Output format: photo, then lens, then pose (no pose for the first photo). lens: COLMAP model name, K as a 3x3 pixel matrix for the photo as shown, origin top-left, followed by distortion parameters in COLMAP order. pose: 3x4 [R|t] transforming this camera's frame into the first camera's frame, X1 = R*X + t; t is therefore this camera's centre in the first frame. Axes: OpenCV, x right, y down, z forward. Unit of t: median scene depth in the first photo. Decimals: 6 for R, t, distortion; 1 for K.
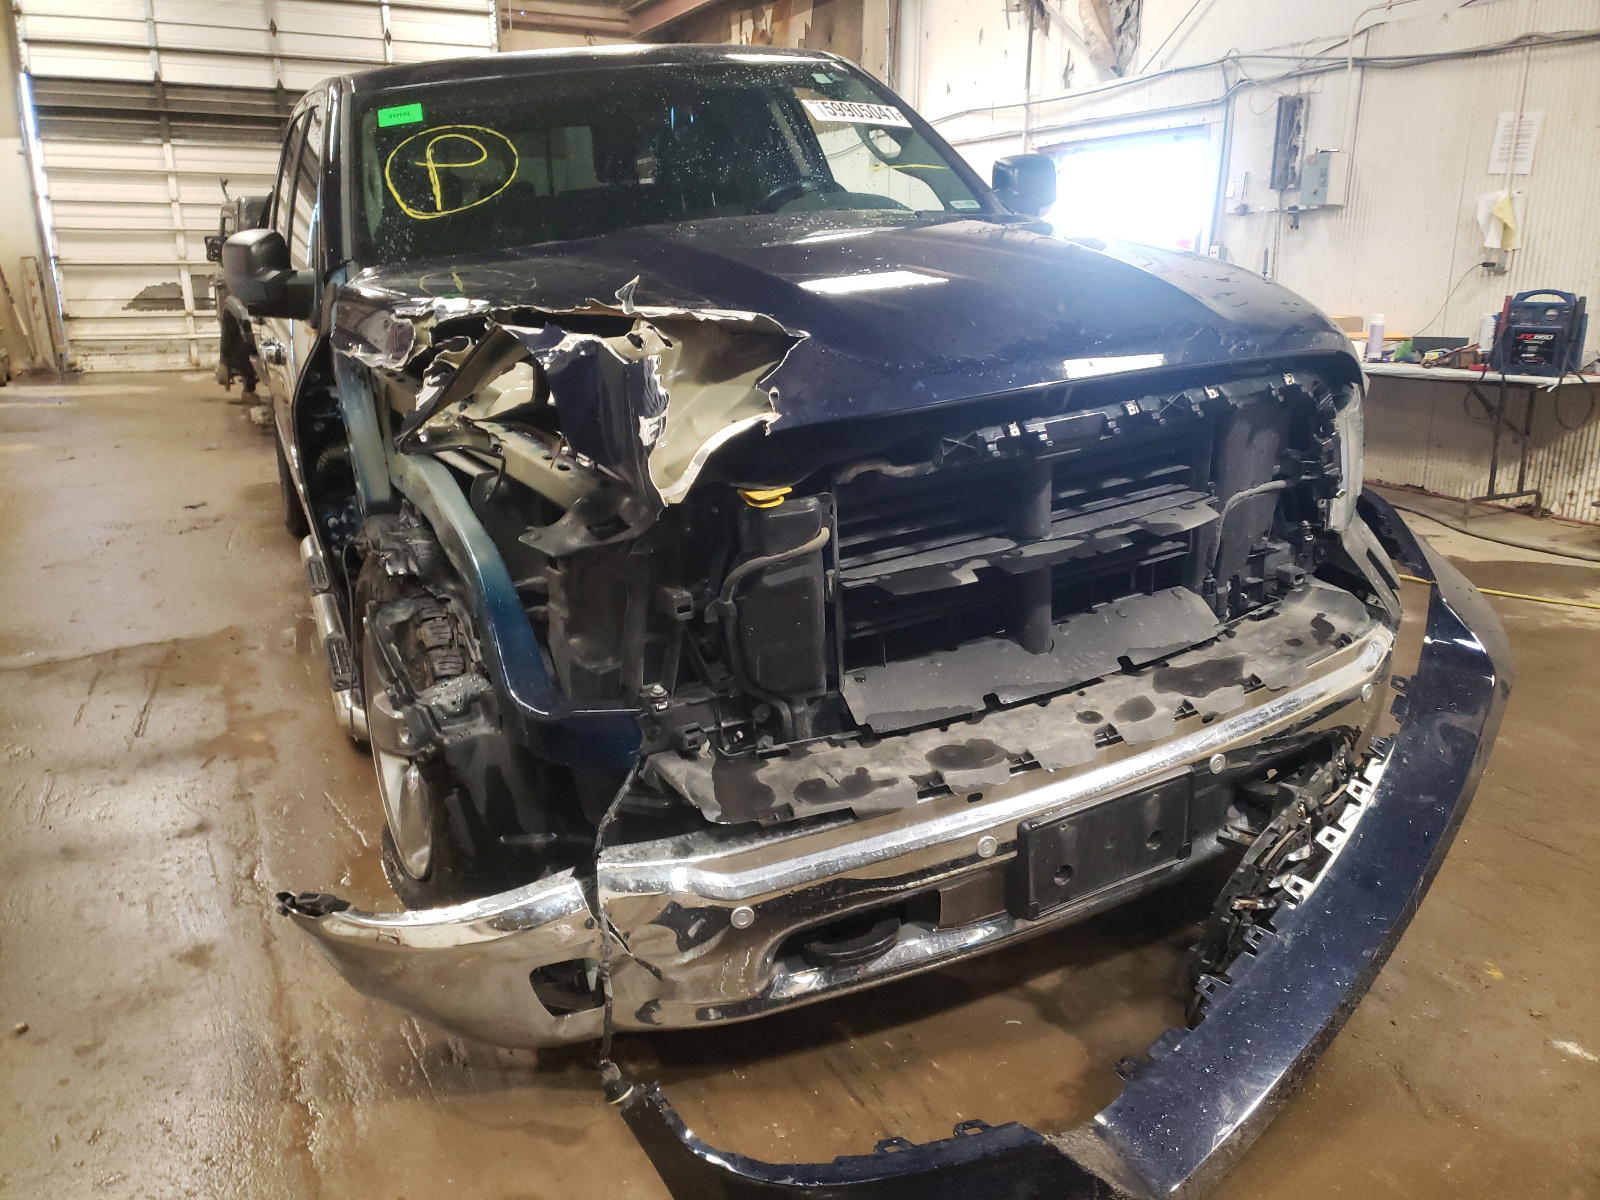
lens RADIAL K [[1223.9, 0, 800.0], [0, 1223.9, 600.0], [0, 0, 1]] dist [0.032992, -0.001552]
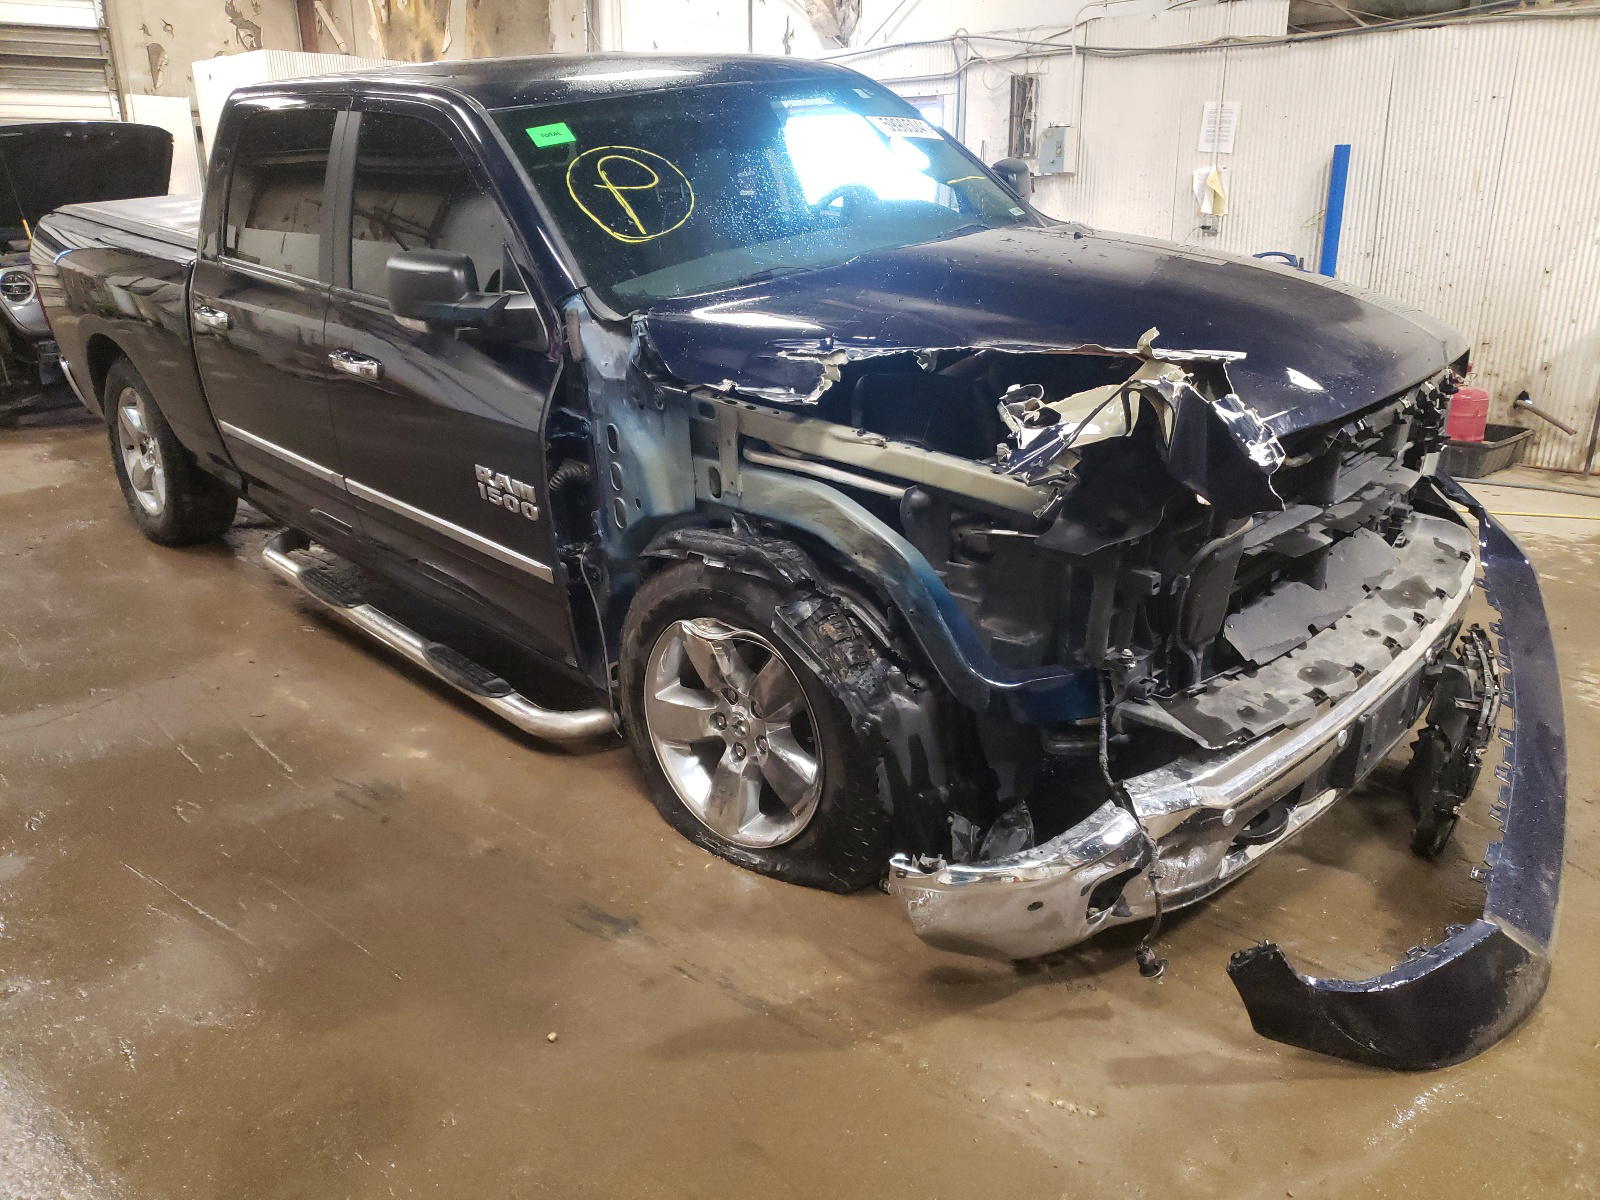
lens RADIAL K [[1228.1, 0, 800.0], [0, 1228.1, 600.0], [0, 0, 1]] dist [-0.008507, 0.001899]
pose [[0.945157, -0.111436, 0.307018, -0.227414], [0.096162, 0.993275, 0.064485, -0.025969], [-0.312139, -0.031425, 0.949516, -0.021252]]
